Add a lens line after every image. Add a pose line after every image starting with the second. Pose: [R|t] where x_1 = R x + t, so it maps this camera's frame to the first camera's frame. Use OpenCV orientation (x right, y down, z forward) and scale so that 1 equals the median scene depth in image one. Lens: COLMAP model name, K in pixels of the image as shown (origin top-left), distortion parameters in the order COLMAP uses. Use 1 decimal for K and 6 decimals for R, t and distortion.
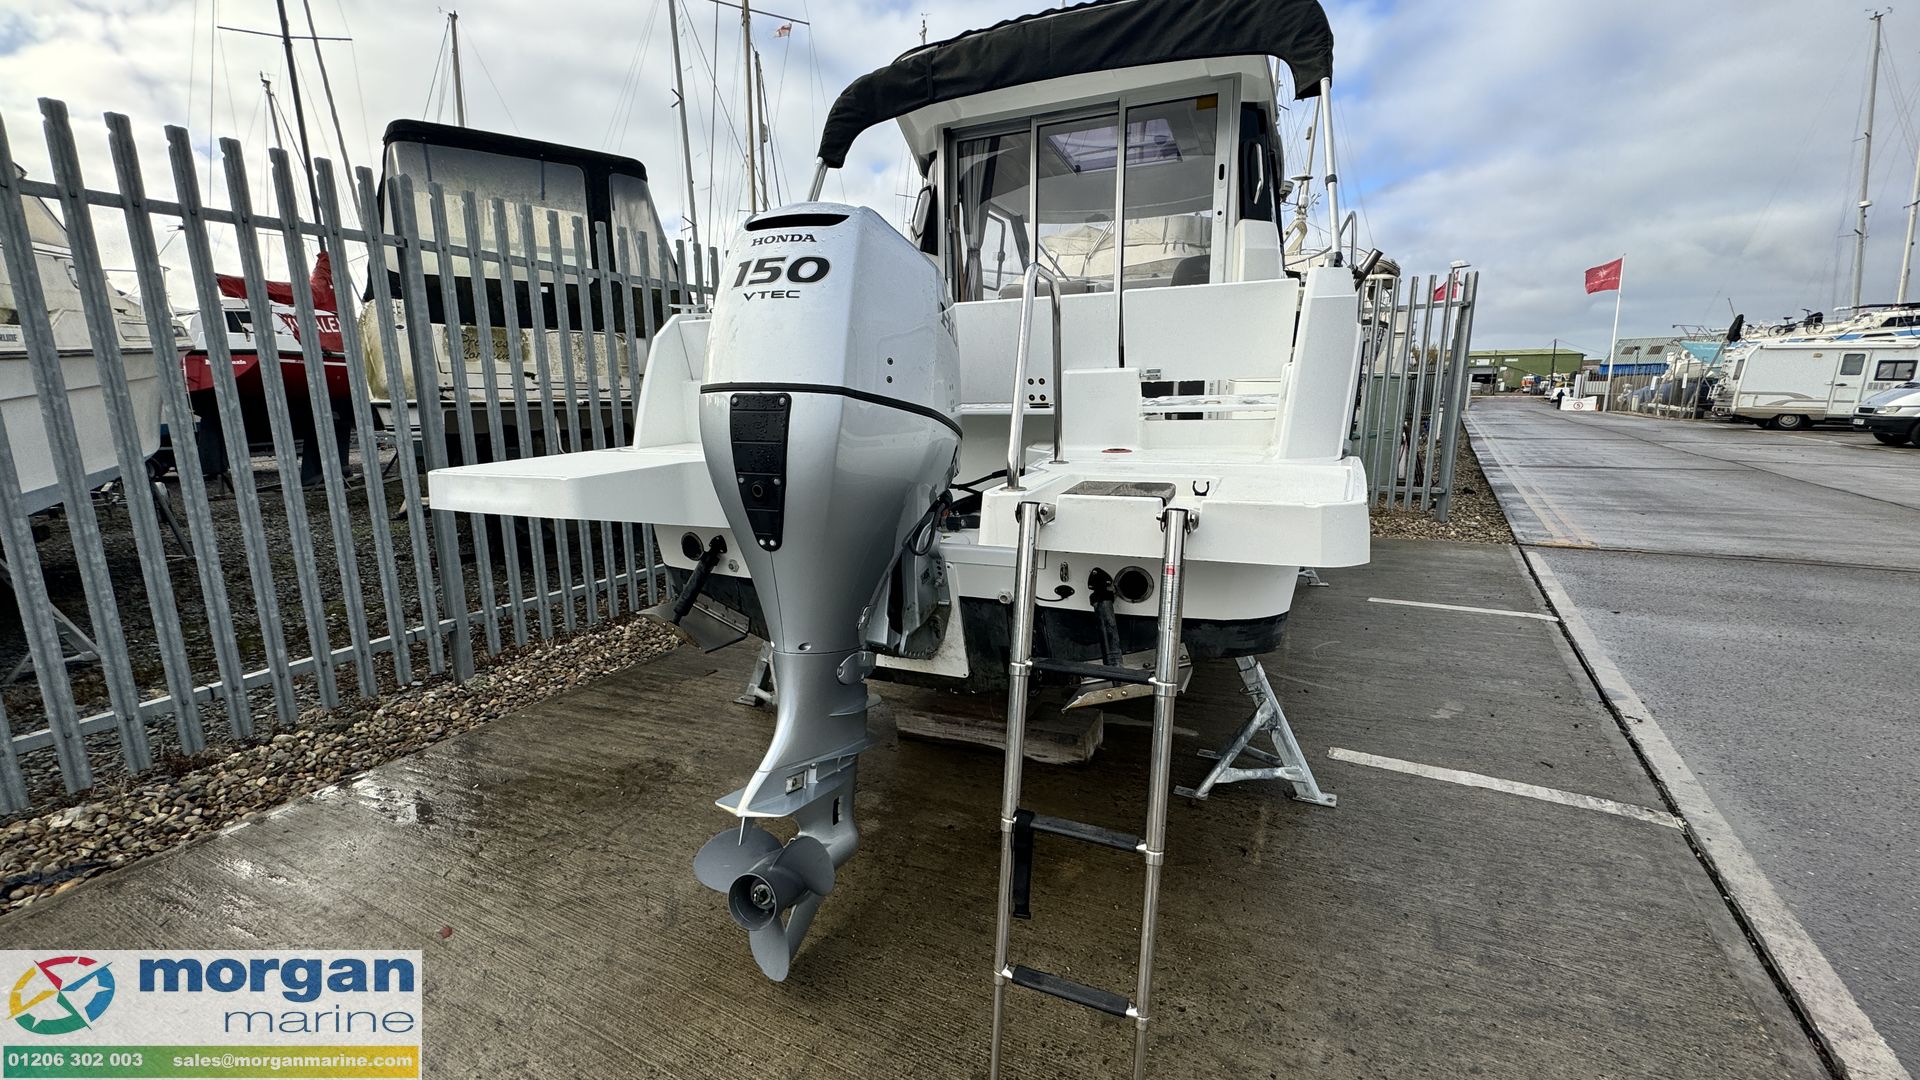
lens RADIAL K [[764.5, 0, 960.9], [0, 764.5, 540.7], [0, 0, 1]] dist [-0.004488, 0.000296]
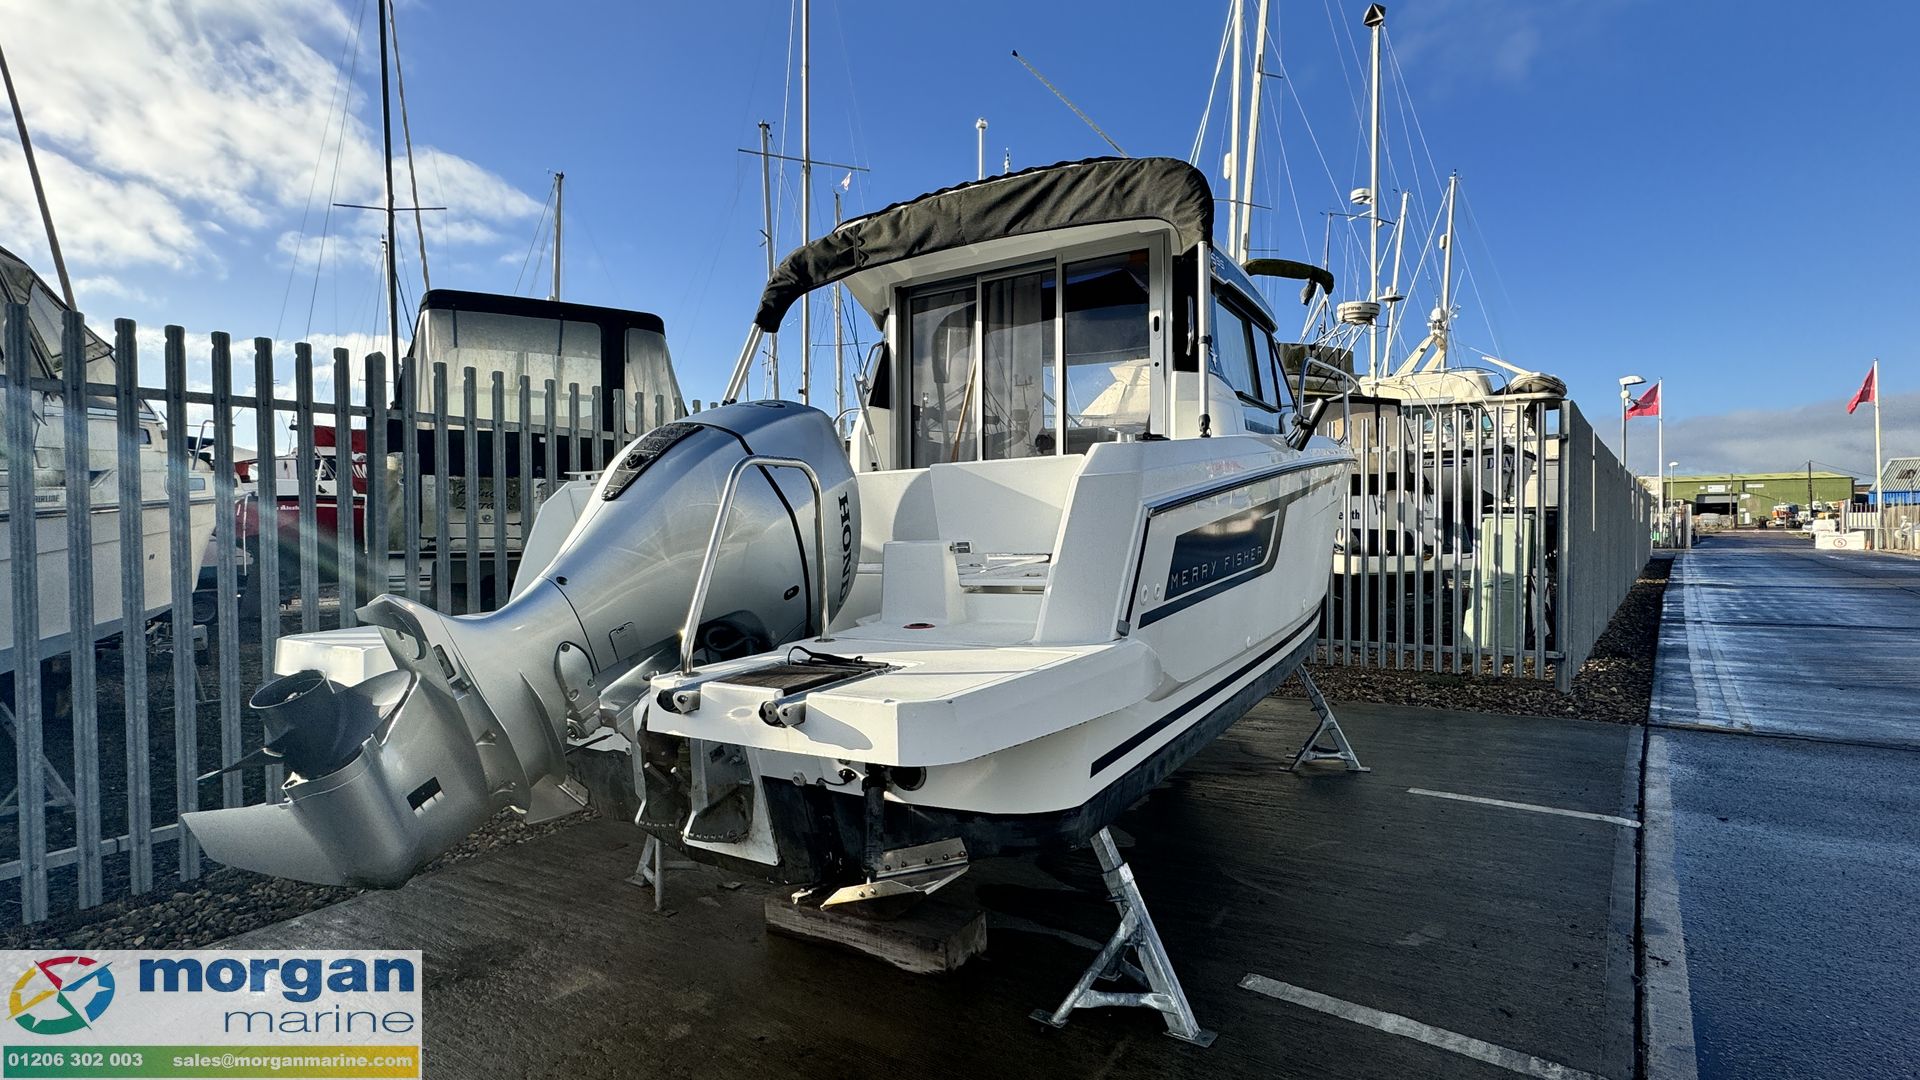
lens RADIAL K [[875.1, 0, 960.6], [0, 875.1, 539.4], [0, 0, 1]] dist [-0.003288, 0.000231]
pose [[0.991247, -0.001282, -0.132015, 0.278643], [-0.022049, 0.984301, -0.175114, -0.022985], [0.130167, 0.176492, 0.975657, -0.061294]]
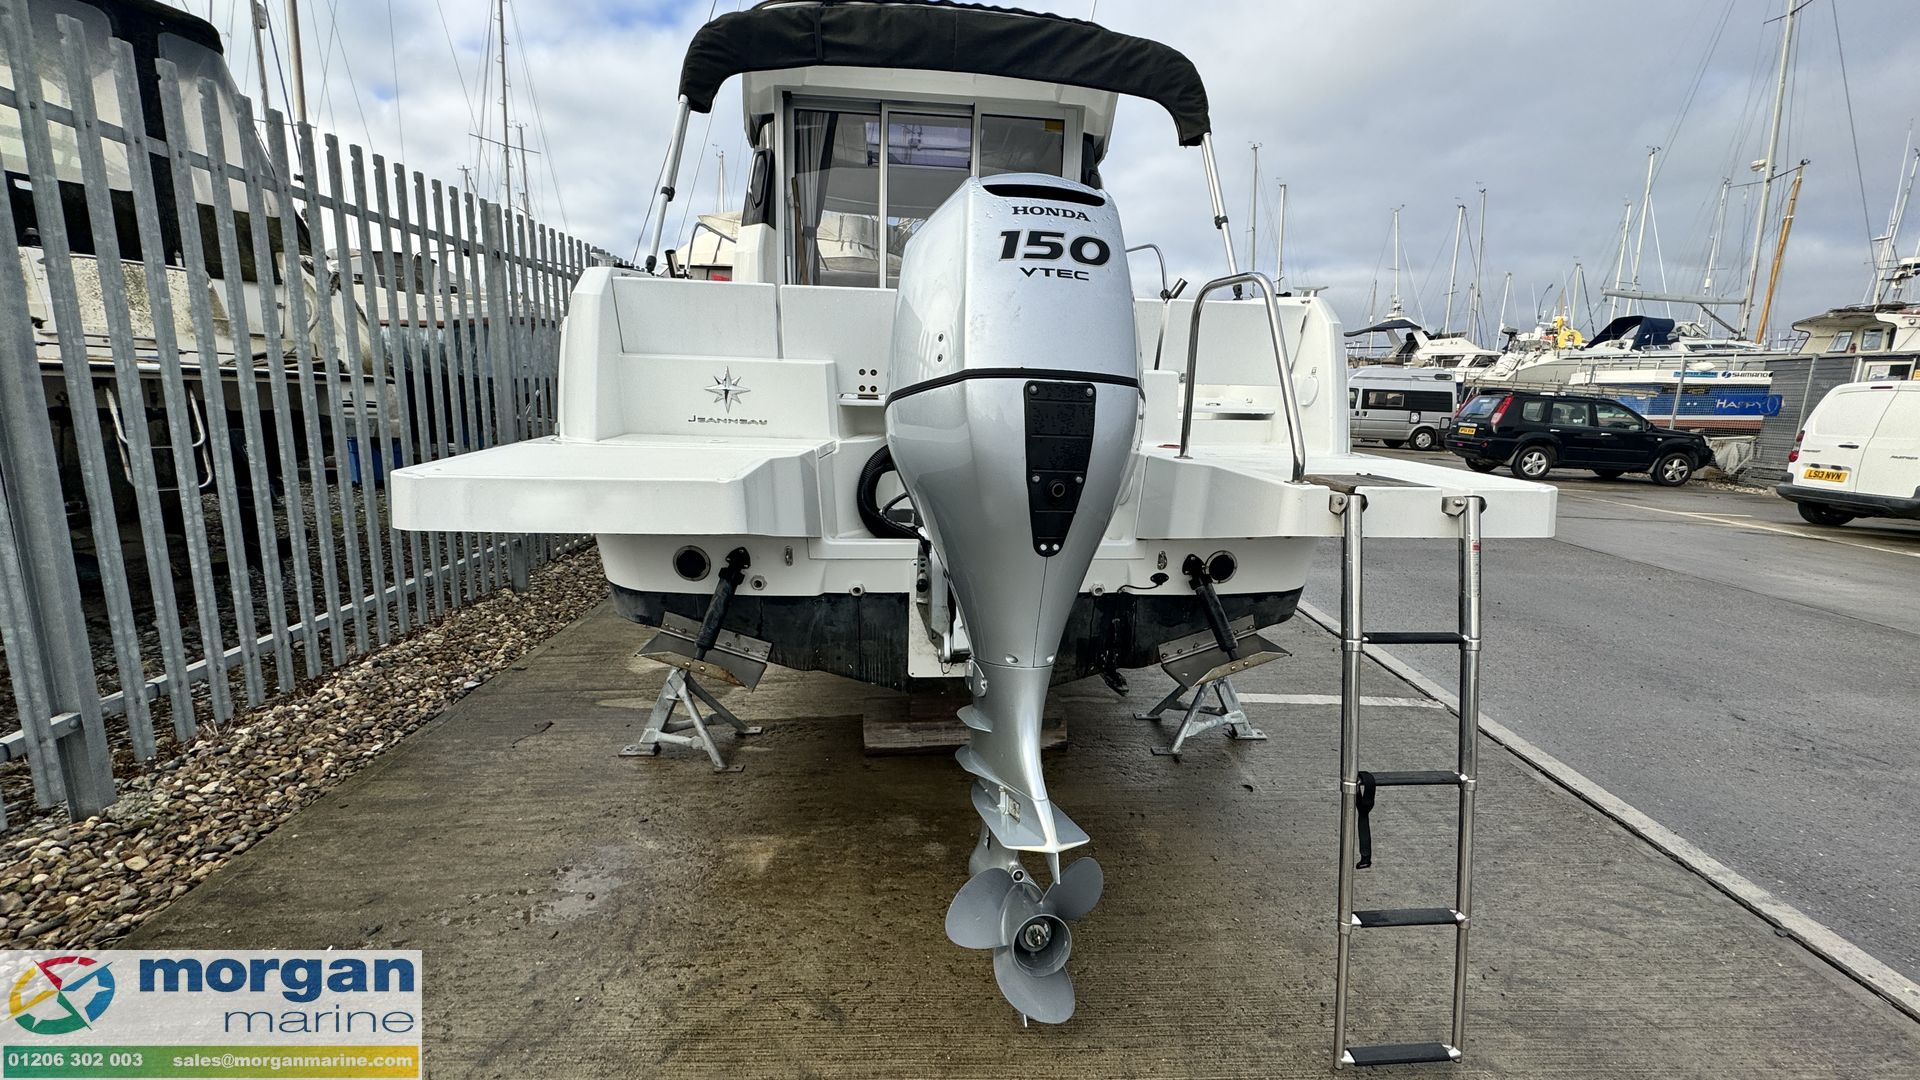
lens RADIAL K [[764.5, 0, 958.0], [0, 764.5, 537.8], [0, 0, 1]] dist [-0.004488, 0.000296]
pose [[0.869120, -0.054795, 0.491556, -0.418963], [0.051943, 0.998460, 0.019461, -0.016840], [-0.491866, 0.008618, 0.870629, 0.140380]]
